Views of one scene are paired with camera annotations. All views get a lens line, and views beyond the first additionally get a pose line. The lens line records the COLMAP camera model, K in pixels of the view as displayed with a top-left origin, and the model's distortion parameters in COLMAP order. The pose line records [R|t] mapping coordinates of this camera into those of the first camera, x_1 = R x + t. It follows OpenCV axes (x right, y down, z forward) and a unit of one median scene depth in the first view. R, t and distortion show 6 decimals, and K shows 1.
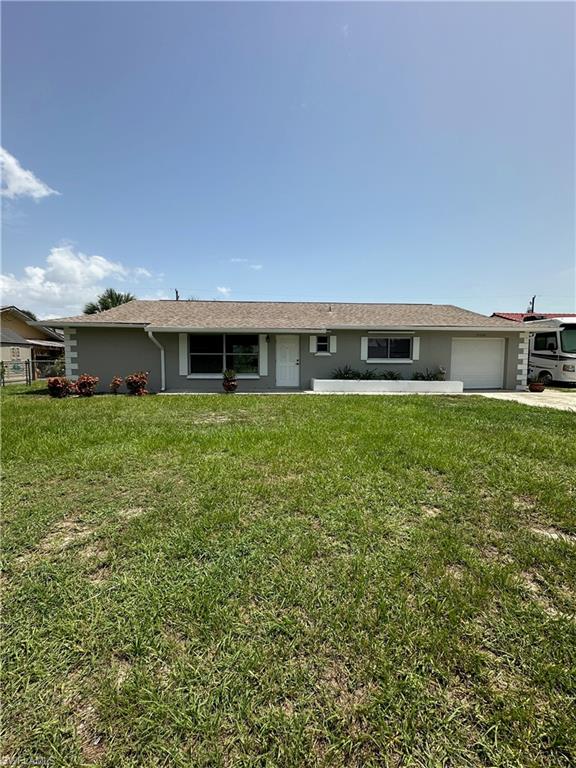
lens RADIAL K [[309.7, 0, 287.6], [0, 309.7, 383.7], [0, 0, 1]] dist [-0.001442, 0.000092]
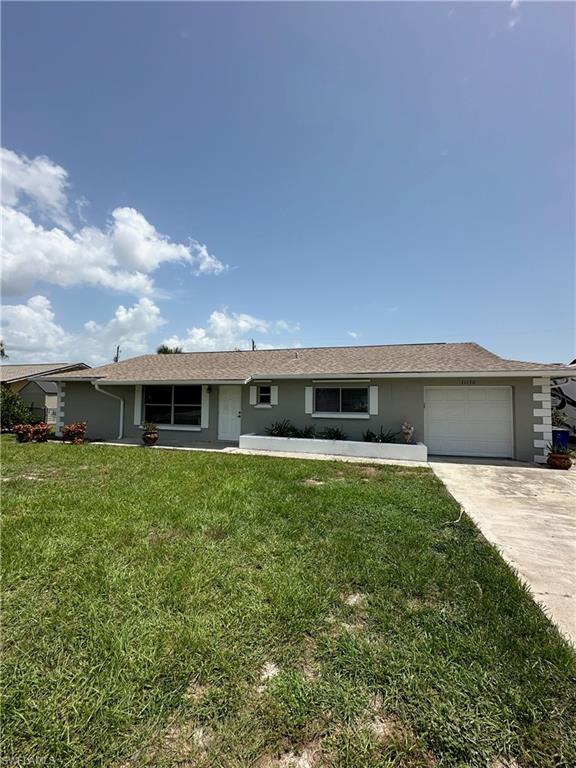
lens RADIAL K [[306.1, 0, 305.4], [0, 306.1, 382.5], [0, 0, 1]] dist [0.000950, -0.000041]
pose [[0.943003, -0.012634, -0.332545, 0.527042], [-0.032663, 0.990940, -0.130270, -0.052225], [0.331178, 0.133707, 0.934047, 0.200365]]
